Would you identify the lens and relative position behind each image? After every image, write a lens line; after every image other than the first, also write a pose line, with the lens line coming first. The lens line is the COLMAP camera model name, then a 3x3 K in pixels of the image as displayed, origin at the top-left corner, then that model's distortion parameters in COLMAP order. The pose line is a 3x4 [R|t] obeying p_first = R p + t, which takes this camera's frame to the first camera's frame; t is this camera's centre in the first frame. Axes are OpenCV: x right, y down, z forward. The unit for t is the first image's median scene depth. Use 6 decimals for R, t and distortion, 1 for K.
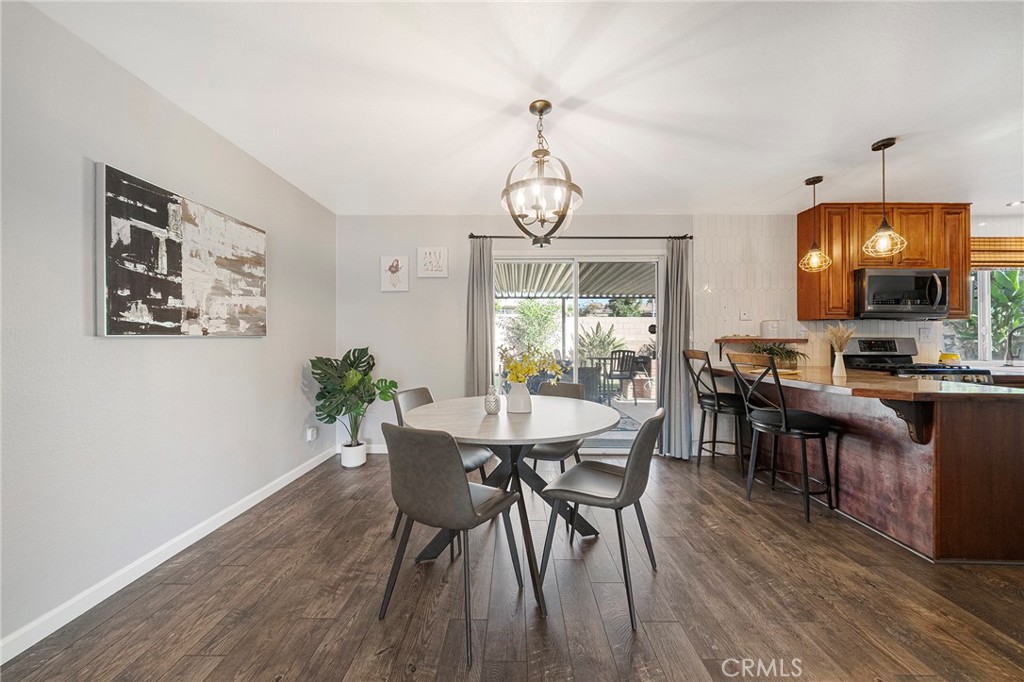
lens RADIAL K [[353.8, 0, 511.6], [0, 353.8, 338.9], [0, 0, 1]] dist [-0.000926, 0.000087]
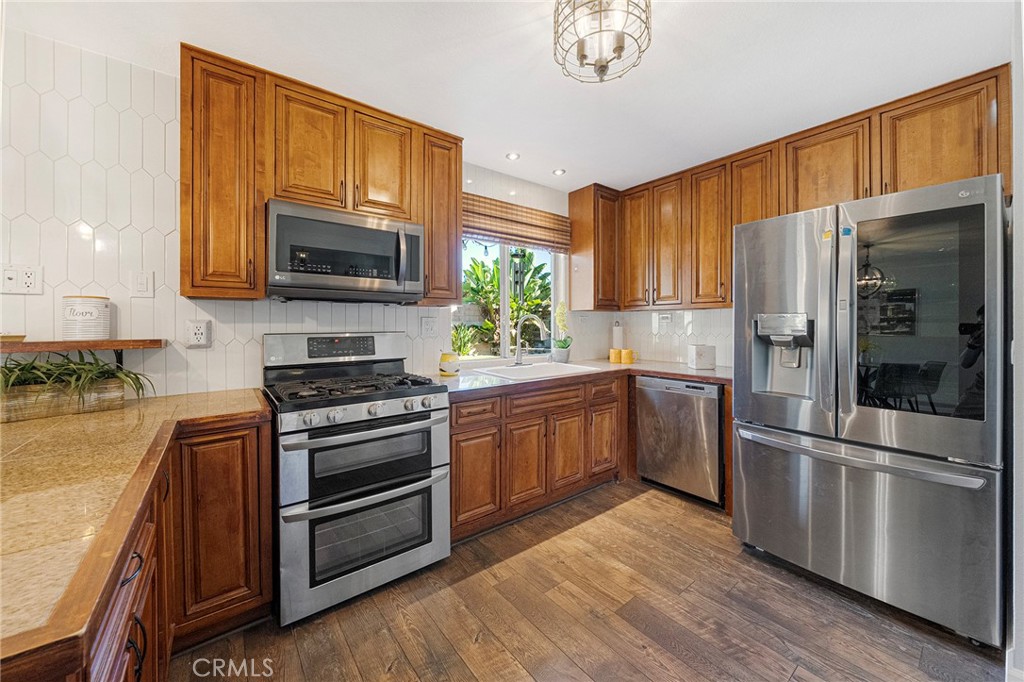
lens RADIAL K [[378.1, 0, 503.5], [0, 378.1, 323.6], [0, 0, 1]] dist [0.000541, -0.000080]
pose [[0.794539, -0.003625, 0.607203, 1.206921], [-0.002259, 0.999958, 0.008924, -0.034232], [-0.607210, -0.008462, 0.794497, 0.470818]]
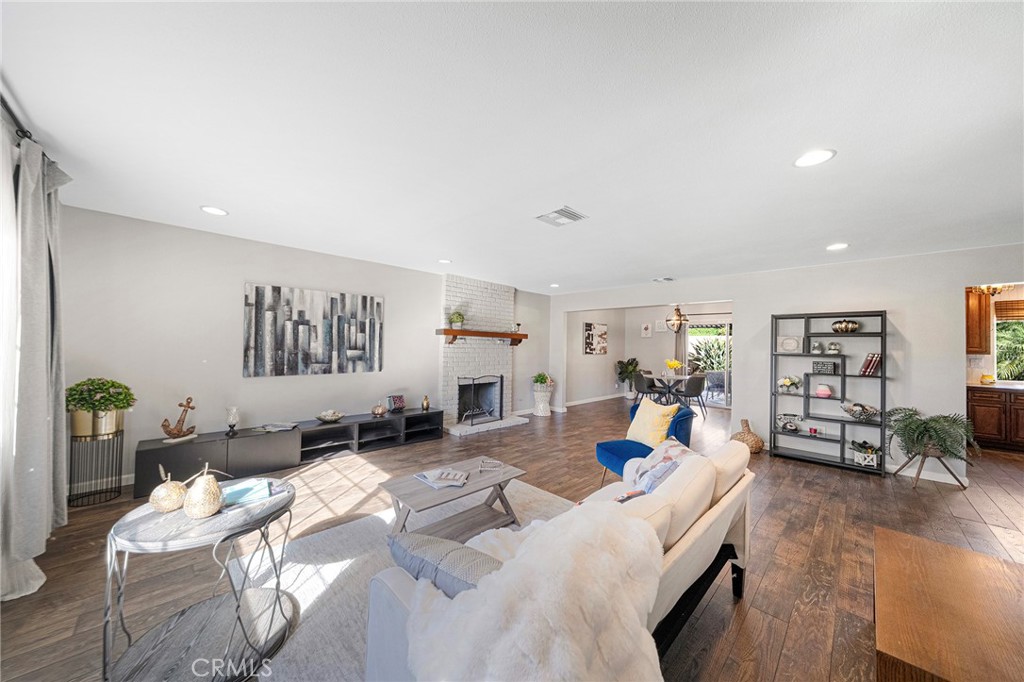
lens RADIAL K [[353.8, 0, 509.6], [0, 353.8, 343.9], [0, 0, 1]] dist [-0.000926, 0.000087]
pose [[0.711410, 0.011365, -0.702685, 1.151093], [-0.017330, 0.999849, -0.001374, -0.088859], [0.702564, 0.013155, 0.711499, -2.298311]]
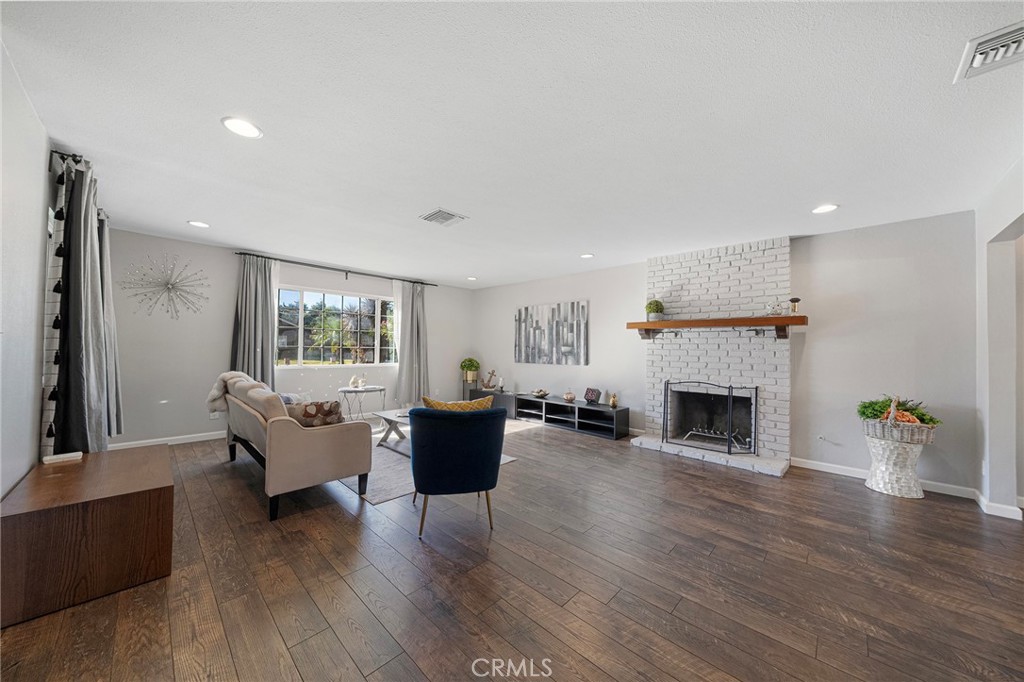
lens RADIAL K [[353.8, 0, 500.3], [0, 353.8, 346.8], [0, 0, 1]] dist [-0.000926, 0.000087]
pose [[-0.702761, -0.015821, -0.711250, 1.229607], [-0.011807, 0.999874, -0.010575, -0.013420], [0.711328, 0.000966, -0.702860, -0.197644]]
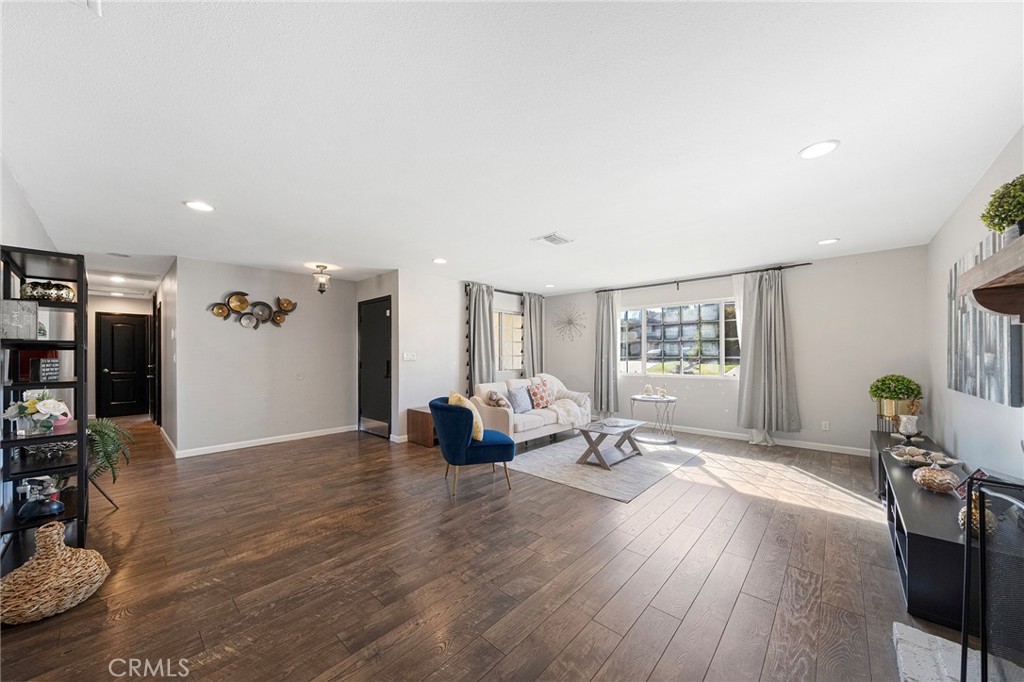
lens RADIAL K [[353.8, 0, 515.2], [0, 353.8, 355.6], [0, 0, 1]] dist [-0.000926, 0.000087]
pose [[-0.745703, -0.000460, 0.666278, -0.465324], [-0.000790, 1.000000, -0.000194, -0.037437], [-0.666278, -0.000671, -0.745703, -0.077730]]
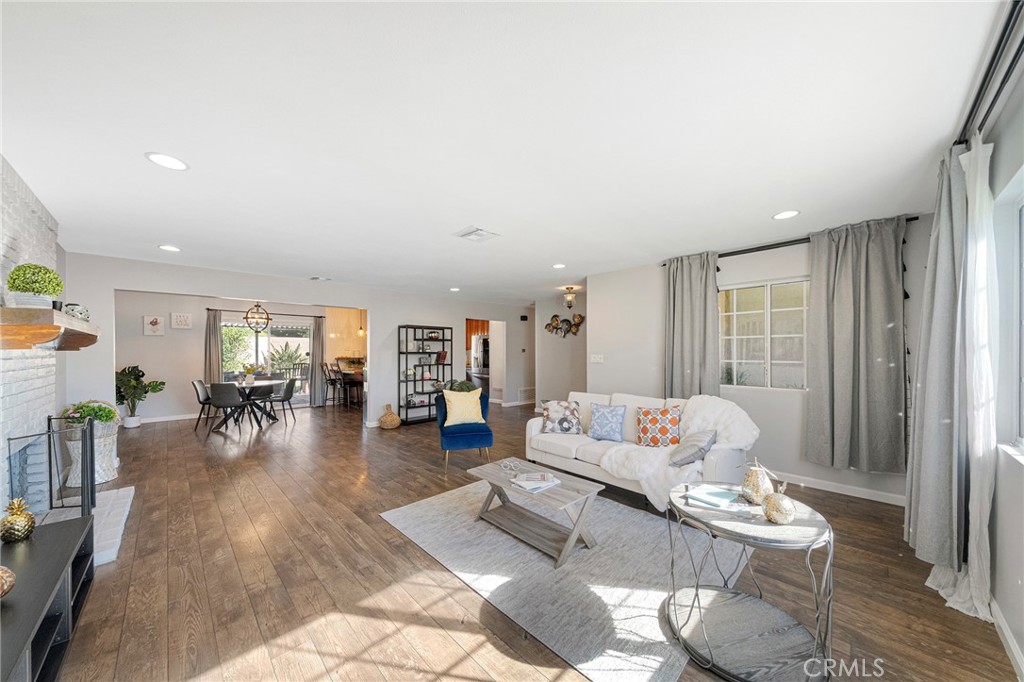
lens RADIAL K [[353.8, 0, 510.6], [0, 353.8, 350.3], [0, 0, 1]] dist [-0.000926, 0.000087]
pose [[0.704828, -0.000637, 0.709378, -0.472204], [-0.001224, 0.999997, 0.002114, -0.087295], [-0.709377, -0.002359, 0.704825, -2.381784]]
